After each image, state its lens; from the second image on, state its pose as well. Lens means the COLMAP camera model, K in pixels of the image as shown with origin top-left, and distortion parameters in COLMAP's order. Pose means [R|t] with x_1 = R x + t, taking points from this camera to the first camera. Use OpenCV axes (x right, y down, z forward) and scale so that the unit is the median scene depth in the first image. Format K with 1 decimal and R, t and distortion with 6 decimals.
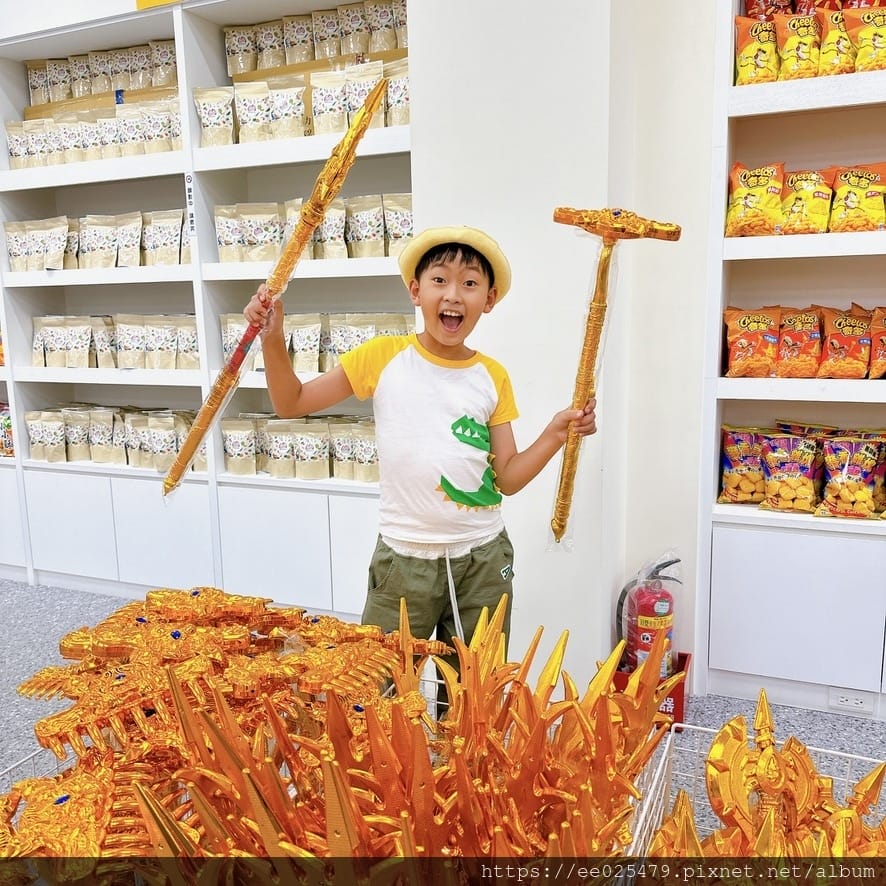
lens RADIAL K [[812.5, 0, 443.0], [0, 812.5, 443.0], [0, 0, 1]] dist [0.138609, -0.259386]
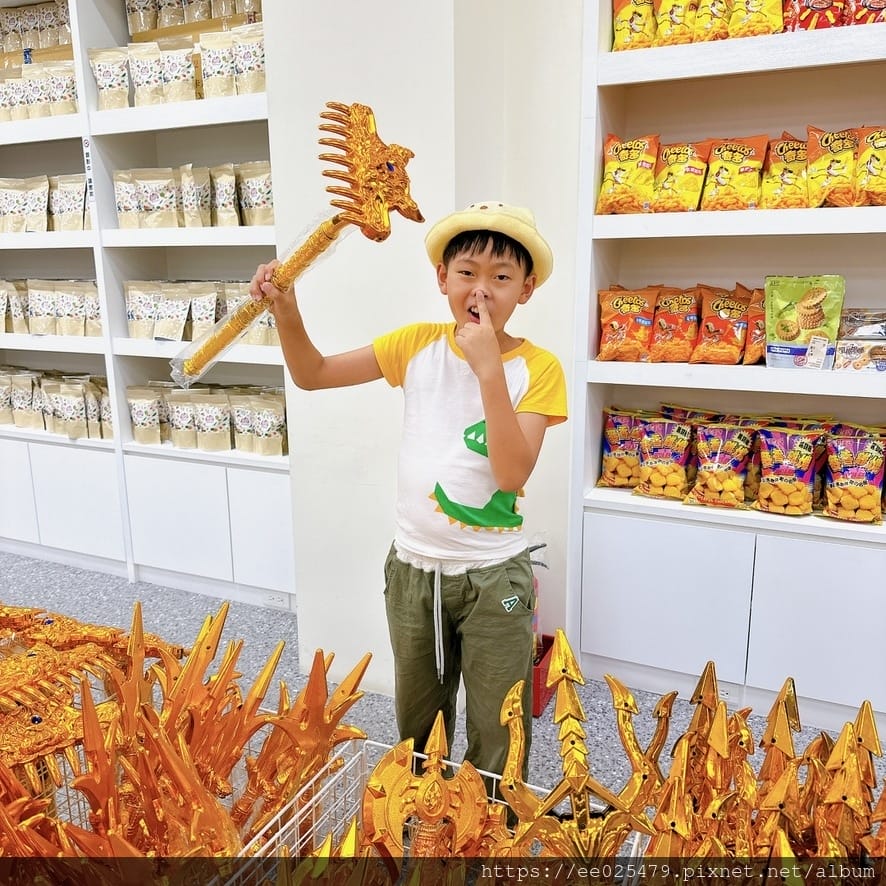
lens RADIAL K [[816.4, 0, 443.0], [0, 816.4, 443.0], [0, 0, 1]] dist [0.049396, -0.072062]
pose [[0.999129, 0.019221, -0.037031, 0.165205], [-0.017057, 0.998177, 0.057899, -0.028906], [0.038076, -0.057217, 0.997635, 0.022008]]
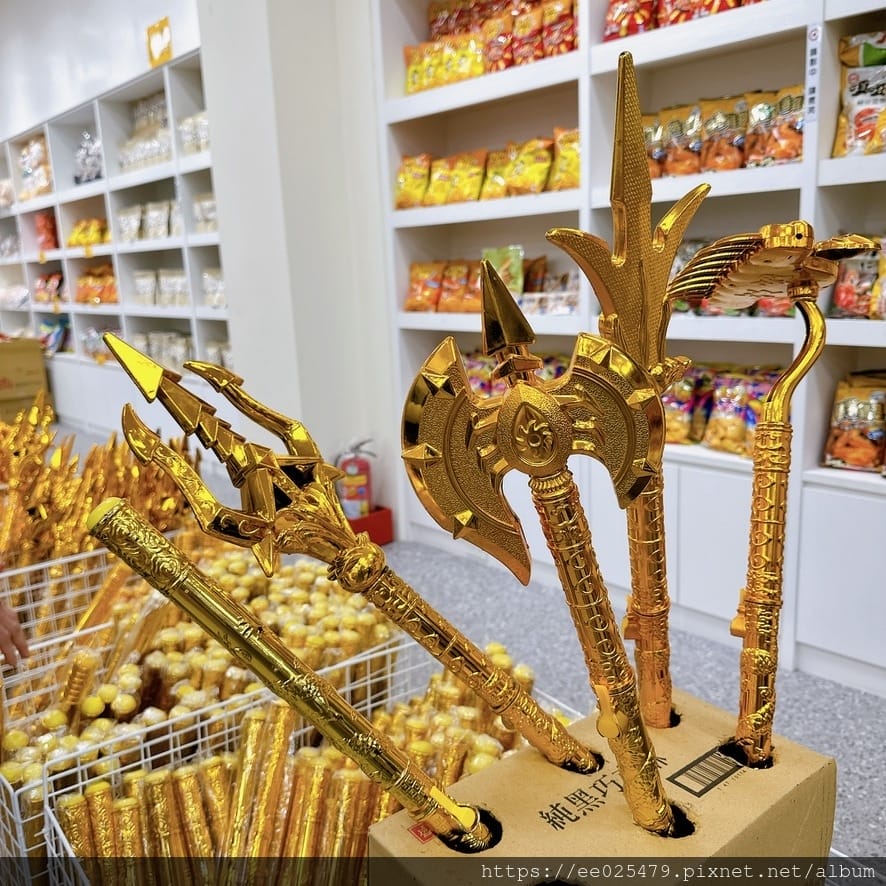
lens RADIAL K [[812.5, 0, 443.0], [0, 812.5, 443.0], [0, 0, 1]] dist [0.138609, -0.259386]
pose [[0.897971, 0.075391, -0.433548, 0.847933], [-0.046515, 0.995957, 0.076848, 0.027184], [0.437589, -0.048841, 0.897848, -0.190024]]
